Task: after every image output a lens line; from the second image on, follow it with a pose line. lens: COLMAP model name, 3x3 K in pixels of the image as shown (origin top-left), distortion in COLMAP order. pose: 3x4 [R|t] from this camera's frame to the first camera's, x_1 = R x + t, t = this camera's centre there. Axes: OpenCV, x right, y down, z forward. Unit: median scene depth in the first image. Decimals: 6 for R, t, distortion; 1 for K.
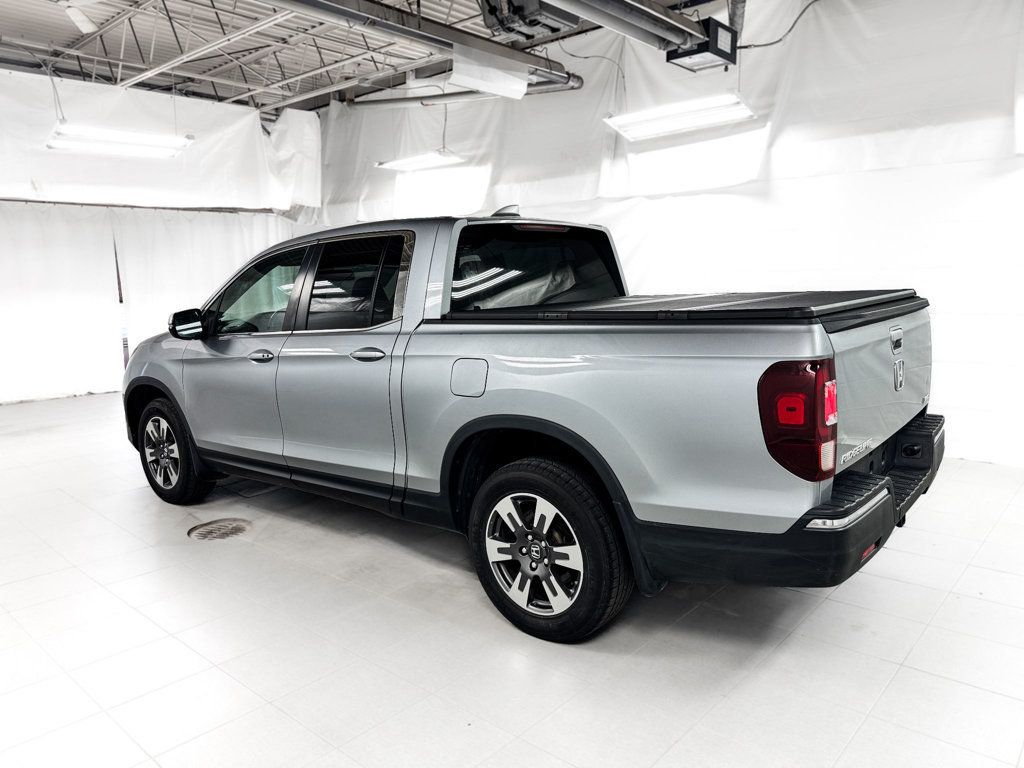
lens RADIAL K [[727.3, 0, 512.0], [0, 727.3, 384.0], [0, 0, 1]] dist [0.007238, -0.000987]
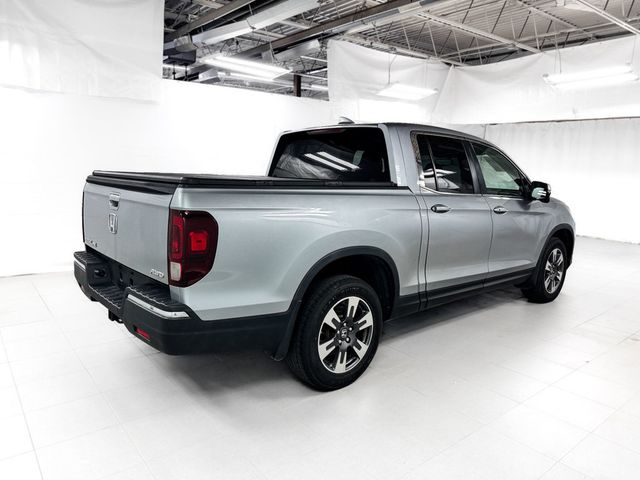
lens RADIAL K [[454.5, 0, 320.0], [0, 454.5, 240.0], [0, 0, 1]] dist [0.007238, -0.000987]
pose [[-0.134744, 0.172512, -0.975748, 0.431587], [-0.166006, 0.966880, 0.193869, -0.074084], [0.976876, 0.188103, -0.101643, 0.479693]]
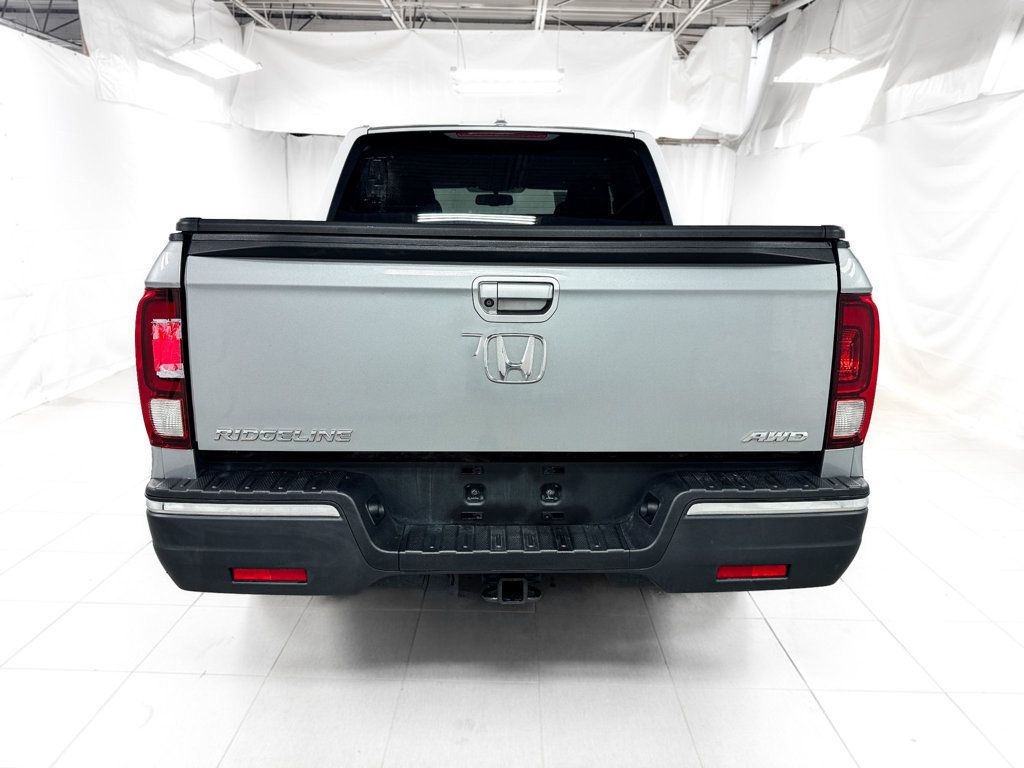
lens RADIAL K [[727.3, 0, 512.0], [0, 727.3, 384.0], [0, 0, 1]] dist [0.007238, -0.000987]
pose [[0.689068, 0.187478, -0.700026, 0.274171], [-0.132555, 0.982268, 0.132587, -0.018750], [0.712470, 0.001431, 0.701701, 0.169992]]
